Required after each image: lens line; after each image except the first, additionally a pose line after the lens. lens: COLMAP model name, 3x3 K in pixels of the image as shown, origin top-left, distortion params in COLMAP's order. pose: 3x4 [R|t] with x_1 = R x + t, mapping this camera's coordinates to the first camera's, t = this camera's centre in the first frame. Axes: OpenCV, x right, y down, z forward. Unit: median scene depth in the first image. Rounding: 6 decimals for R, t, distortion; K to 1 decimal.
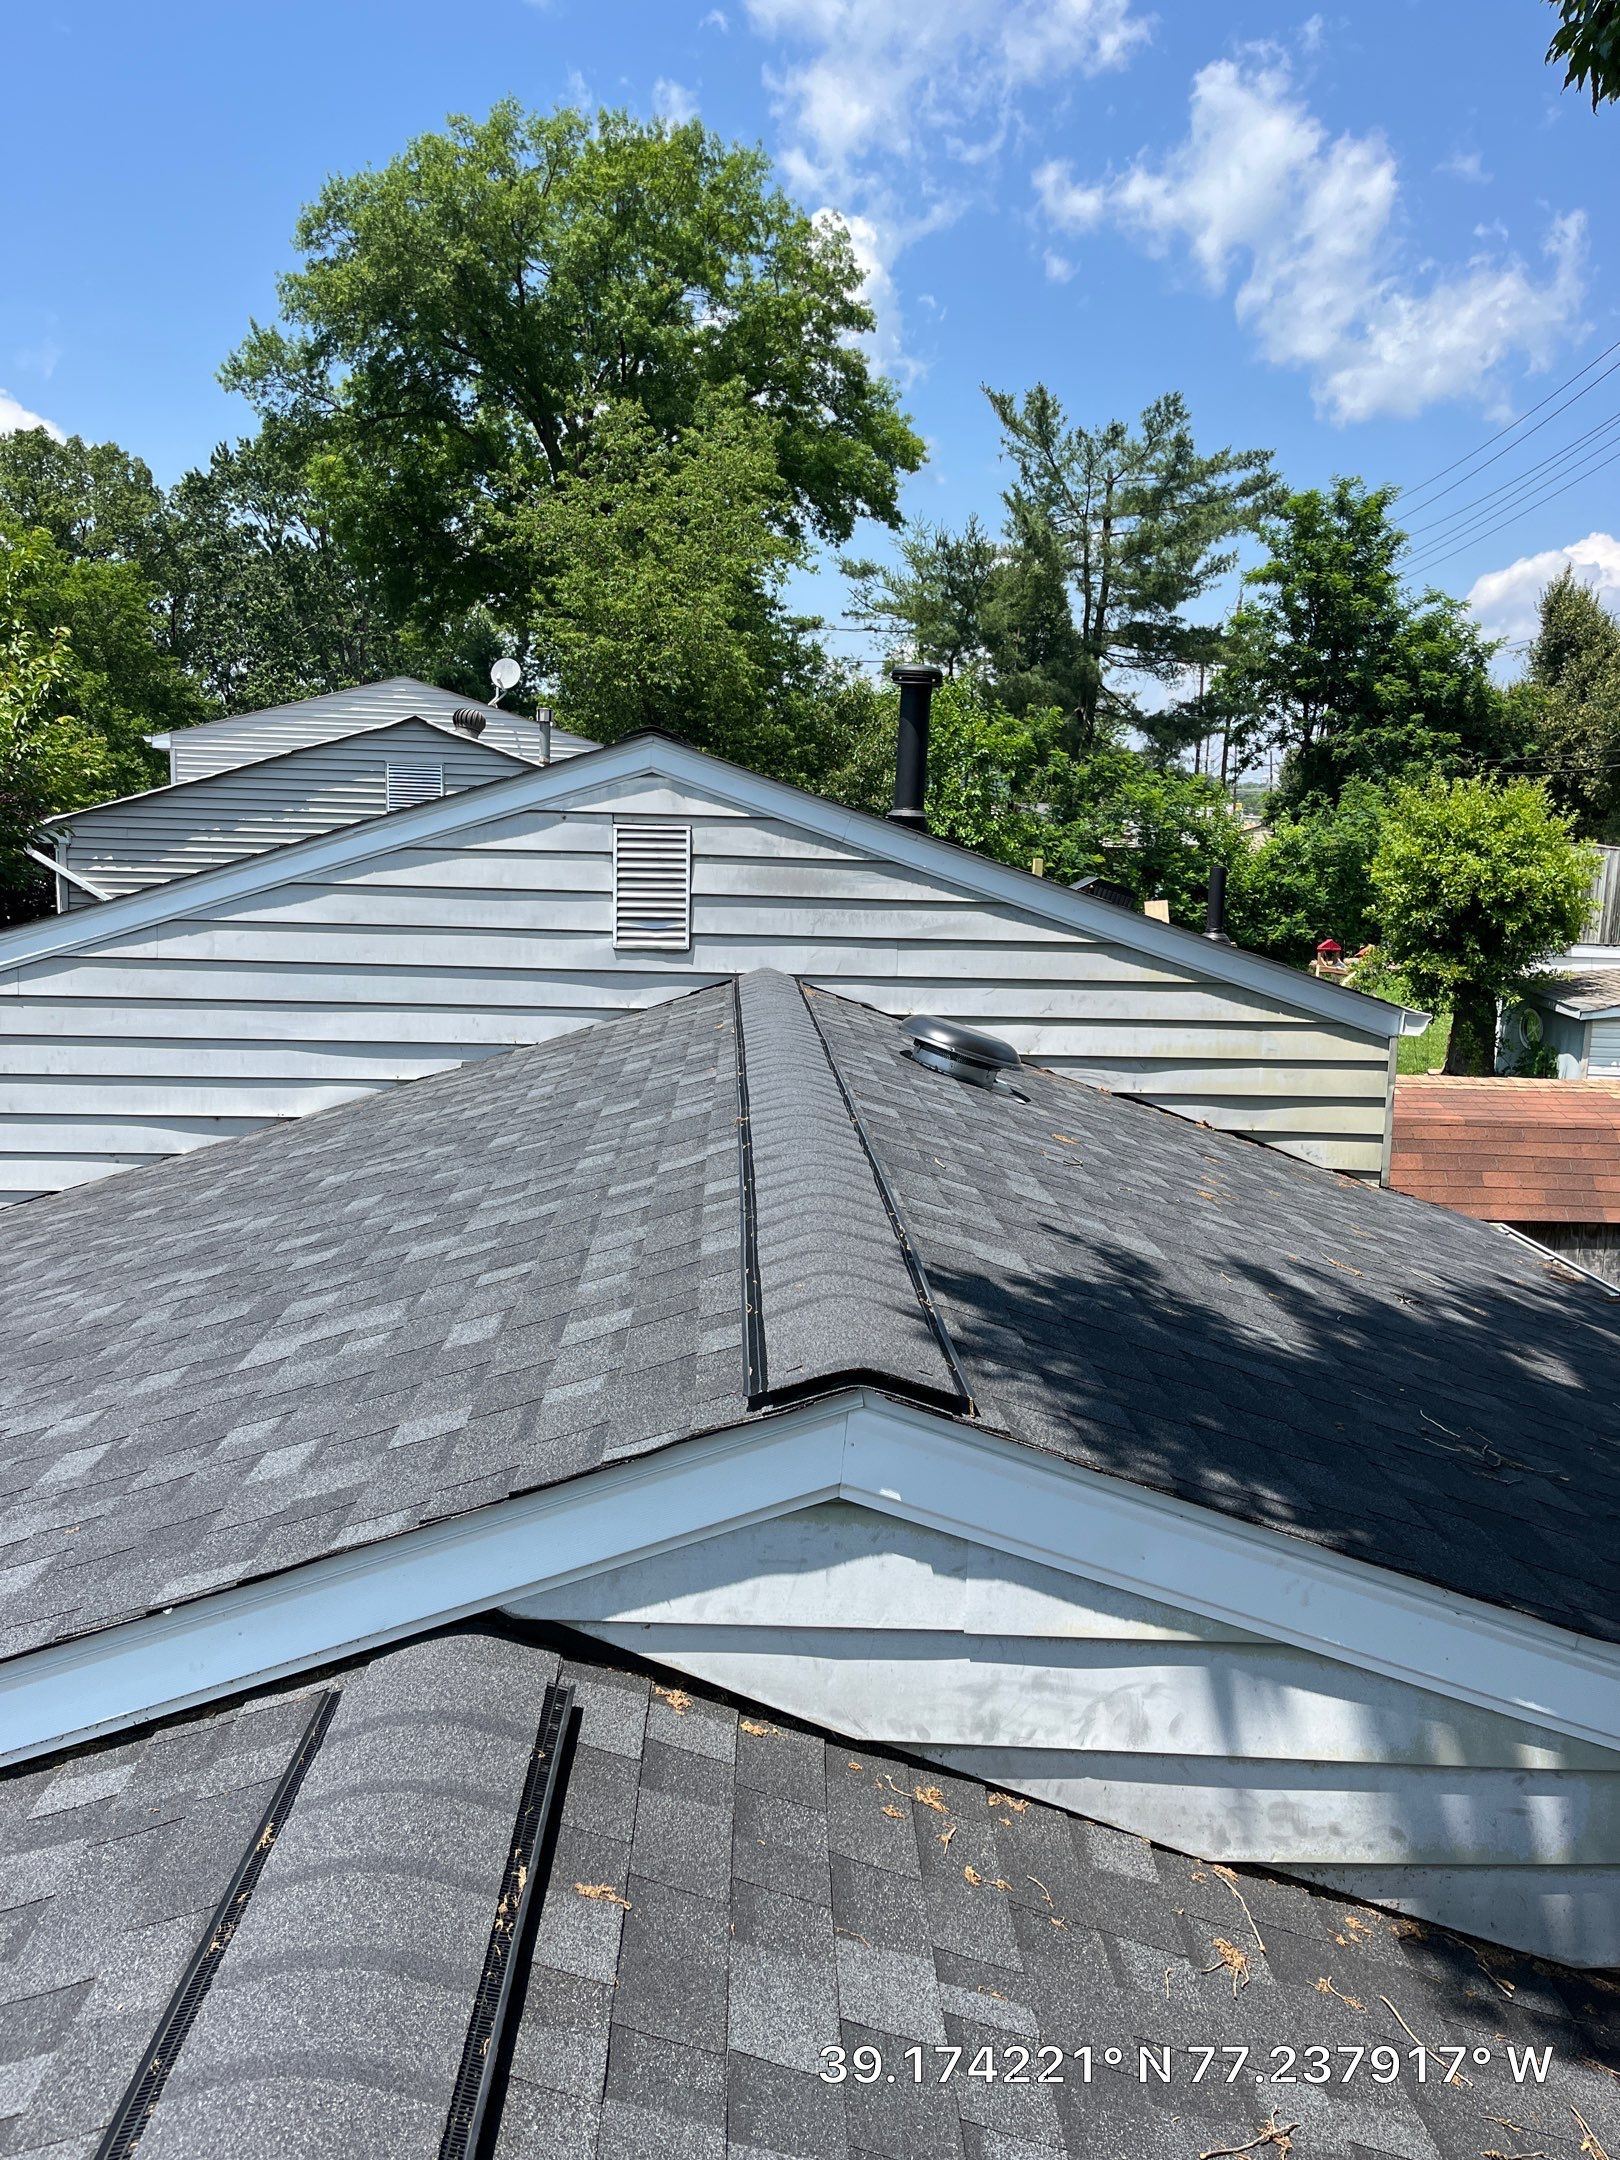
lens RADIAL K [[1654.5, 0, 823.9], [0, 1654.5, 1088.9], [0, 0, 1]] dist [0.031500, -0.001562]
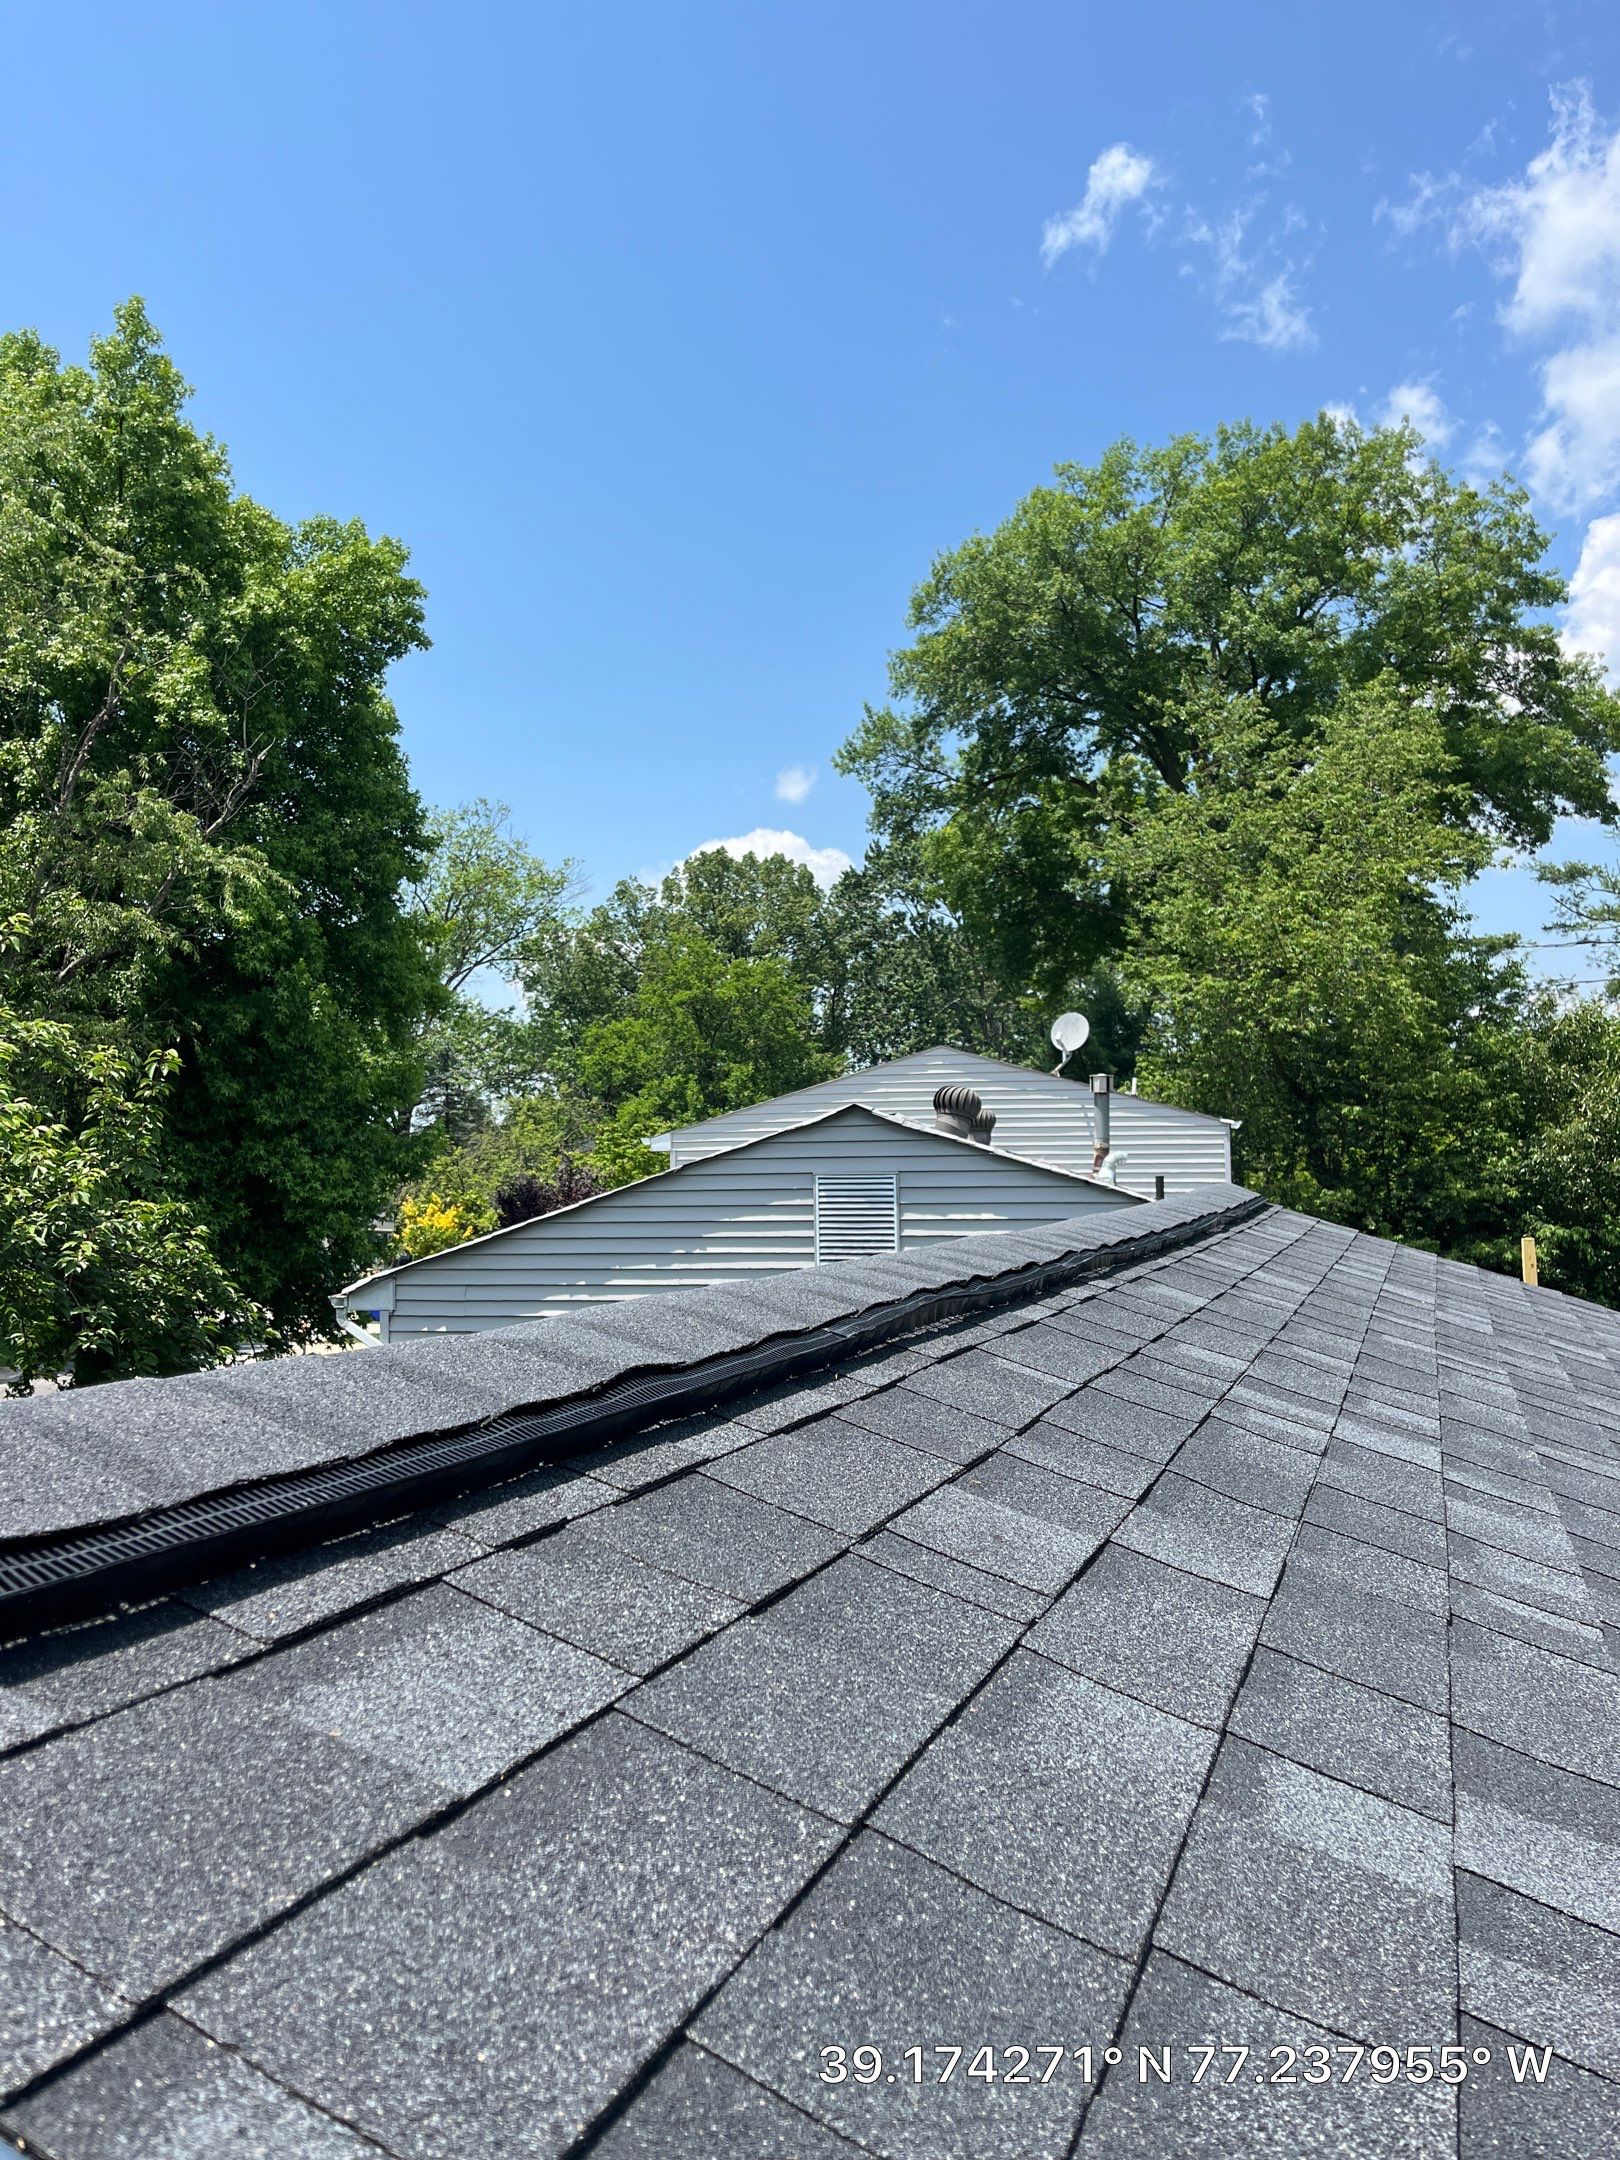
lens RADIAL K [[1654.5, 0, 823.9], [0, 1654.5, 1088.9], [0, 0, 1]] dist [0.031500, -0.001562]
pose [[0.919222, -0.060463, -0.389070, -0.001069], [-0.023606, 0.977899, -0.207740, -0.042349], [0.393032, 0.200144, 0.897479, 0.183773]]
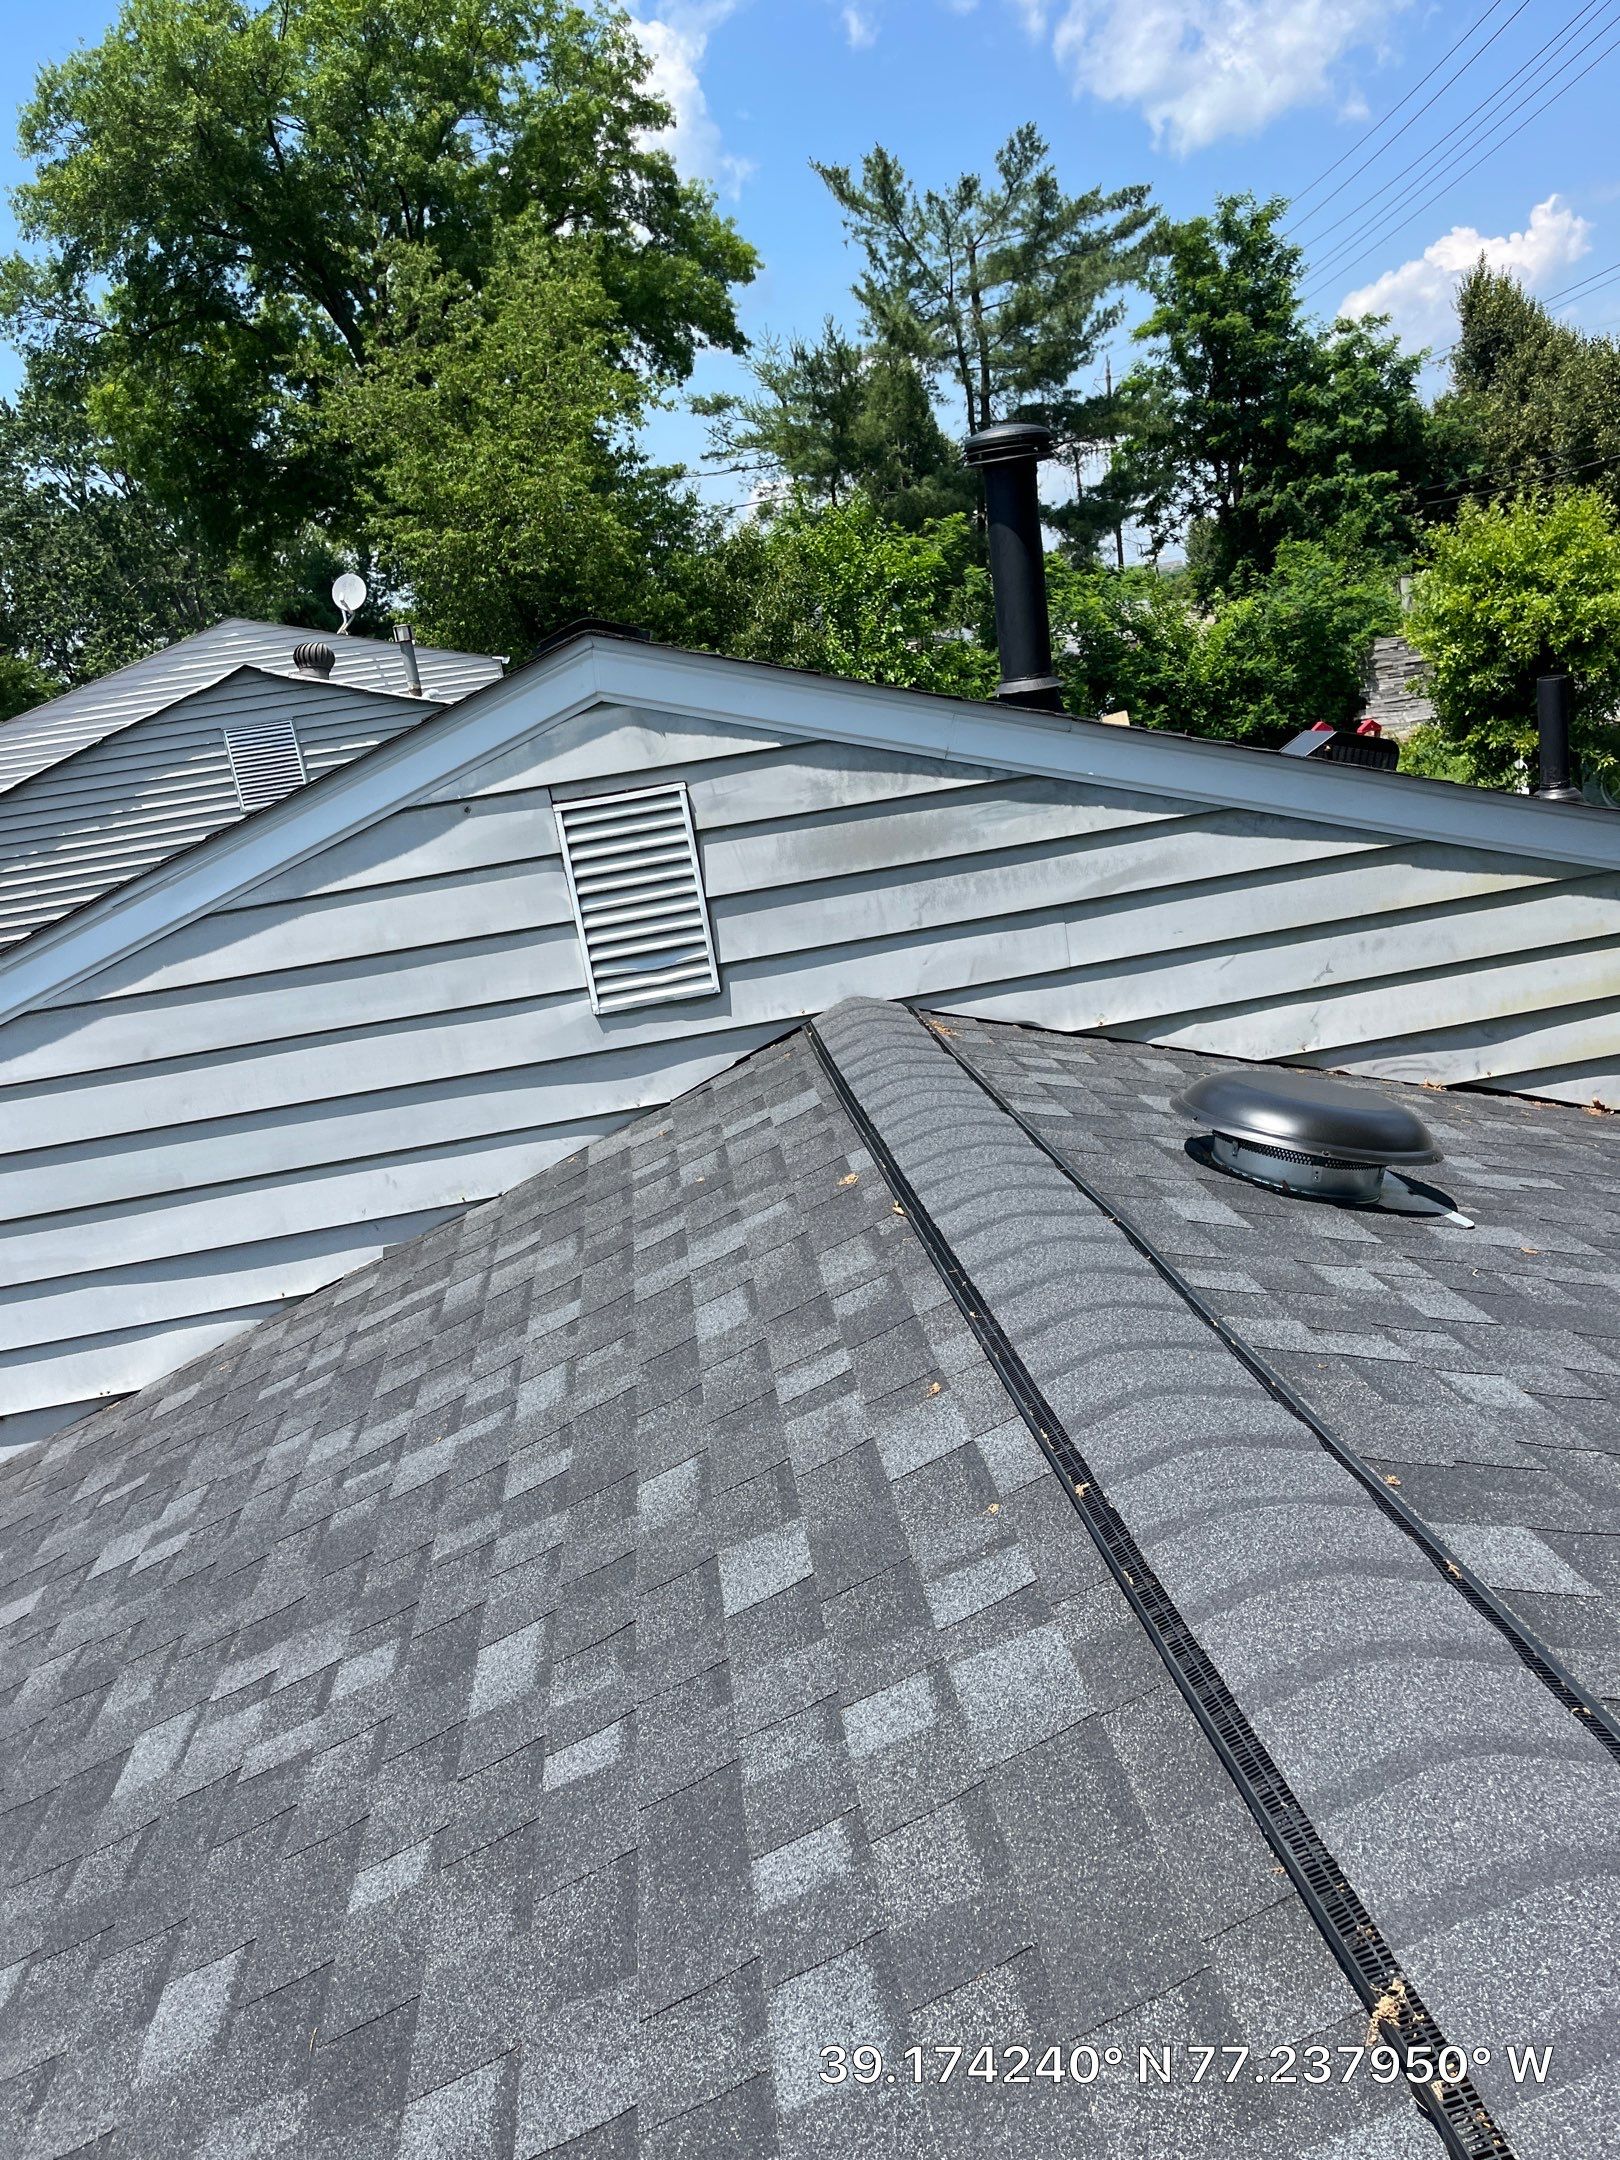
lens RADIAL K [[1606.1, 0, 804.8], [0, 1606.1, 1136.9], [0, 0, 1]] dist [0.054168, -0.049291]
pose [[0.981764, -0.189946, 0.007779, -0.013084], [0.187763, 0.975258, 0.116688, -0.018736], [-0.029751, -0.113100, 0.993138, 0.083323]]
